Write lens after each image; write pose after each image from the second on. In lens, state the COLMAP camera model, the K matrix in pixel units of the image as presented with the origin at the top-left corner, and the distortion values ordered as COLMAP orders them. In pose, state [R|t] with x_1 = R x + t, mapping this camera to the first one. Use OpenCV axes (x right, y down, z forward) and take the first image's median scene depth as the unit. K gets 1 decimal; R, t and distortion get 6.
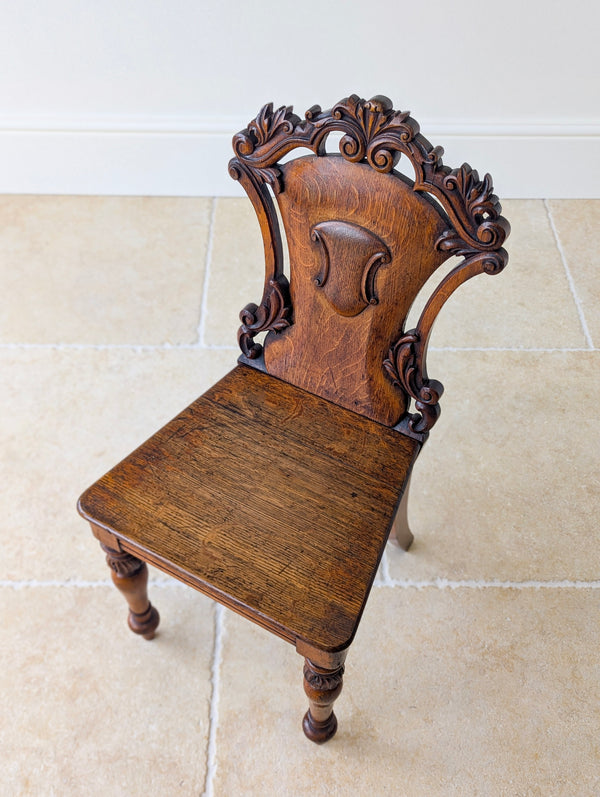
lens RADIAL K [[863.3, 0, 301.4], [0, 863.3, 396.7], [0, 0, 1]] dist [0.057535, 0.000000]
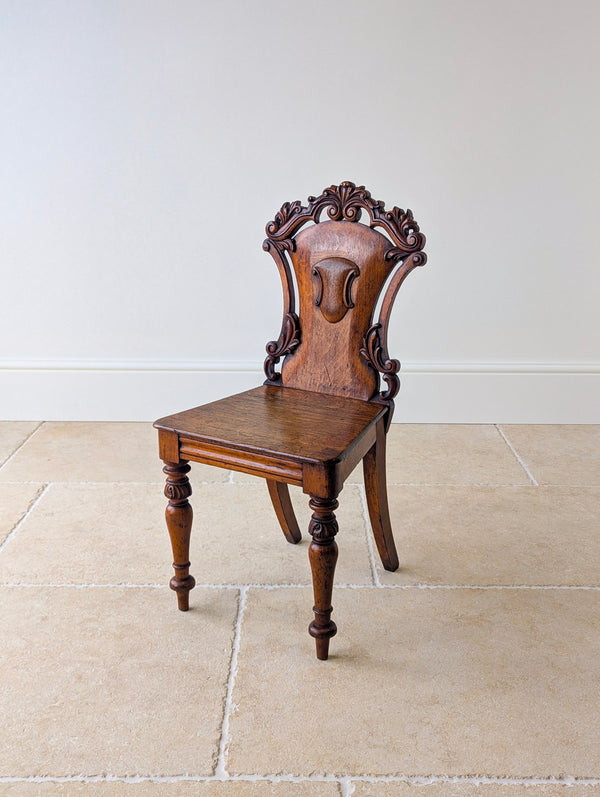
lens RADIAL K [[863.3, 0, 323.7], [0, 863.3, 386.1], [0, 0, 1]] dist [0.057535, 0.000000]
pose [[0.999898, -0.007713, 0.011985, 0.010011], [0.012961, 0.841812, -0.539615, 0.733338], [-0.005927, 0.539715, 0.841827, -0.219907]]
